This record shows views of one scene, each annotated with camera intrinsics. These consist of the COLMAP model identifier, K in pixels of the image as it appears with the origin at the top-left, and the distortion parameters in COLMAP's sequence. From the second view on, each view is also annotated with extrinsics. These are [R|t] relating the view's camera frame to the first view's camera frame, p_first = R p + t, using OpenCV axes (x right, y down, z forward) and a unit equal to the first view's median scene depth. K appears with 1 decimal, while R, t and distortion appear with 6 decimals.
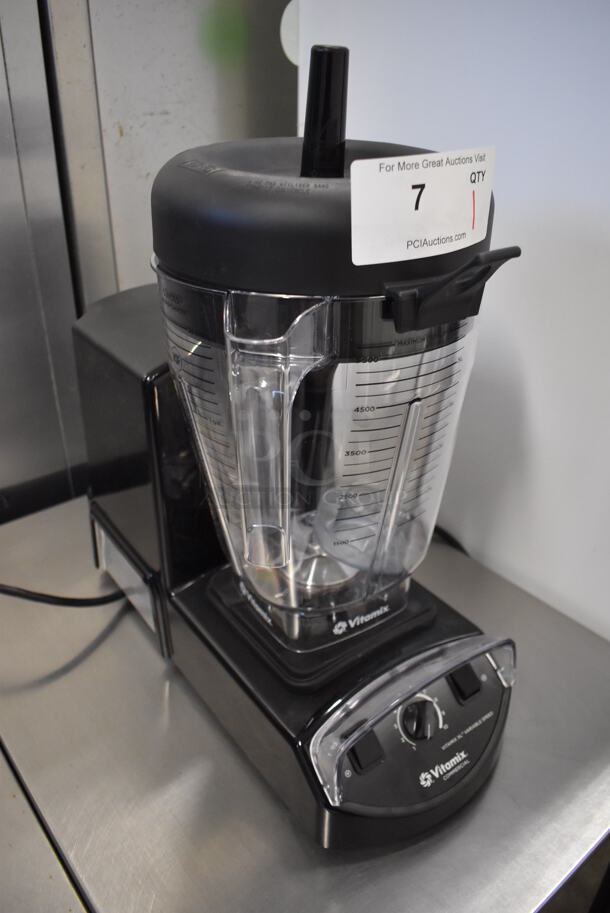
lens RADIAL K [[704.5, 0, 305.0], [0, 704.5, 456.5], [0, 0, 1]] dist [-0.093664, 0.001662]
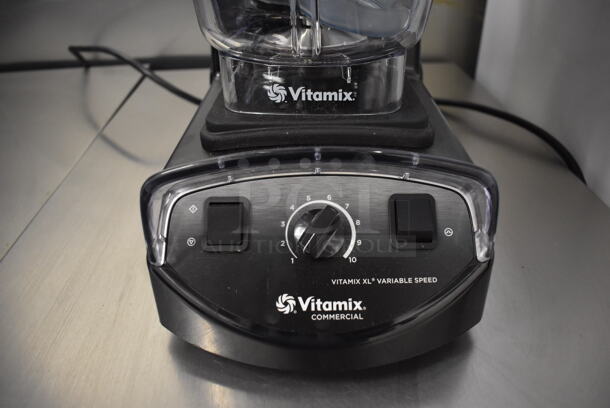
lens RADIAL K [[470.7, 0, 305.0], [0, 470.7, 204.0], [0, 0, 1]] dist [-0.093664, 0.001662]
pose [[0.802899, 0.311227, -0.508420, 0.402680], [-0.273681, 0.950142, 0.149426, 0.285420], [0.529577, 0.019171, 0.848045, 0.579699]]
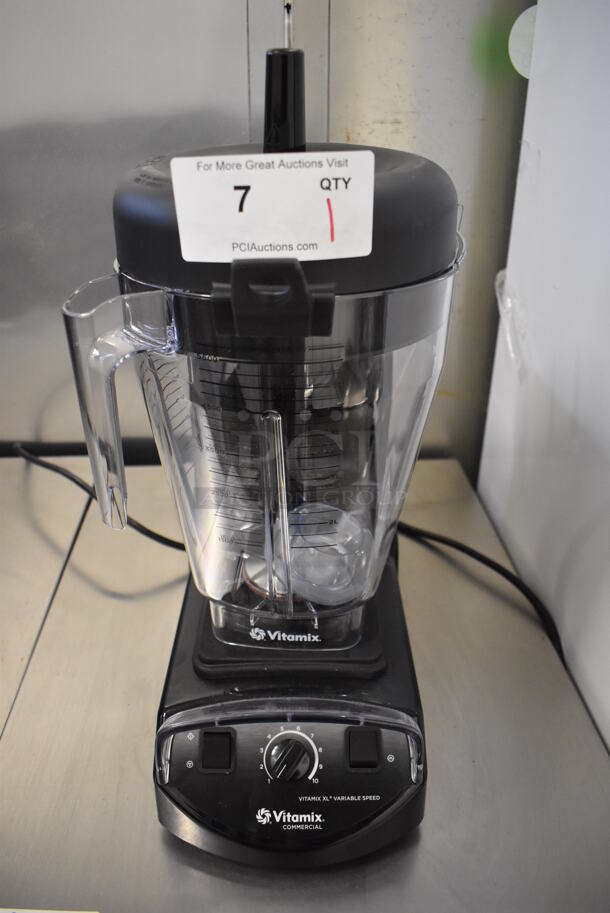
lens RADIAL K [[704.5, 0, 305.0], [0, 704.5, 456.5], [0, 0, 1]] dist [-0.093664, 0.001662]
pose [[0.811101, 0.274578, -0.516452, 0.564033], [-0.285885, 0.956415, 0.059499, -0.075683], [0.510280, 0.099386, 0.854246, 0.168830]]
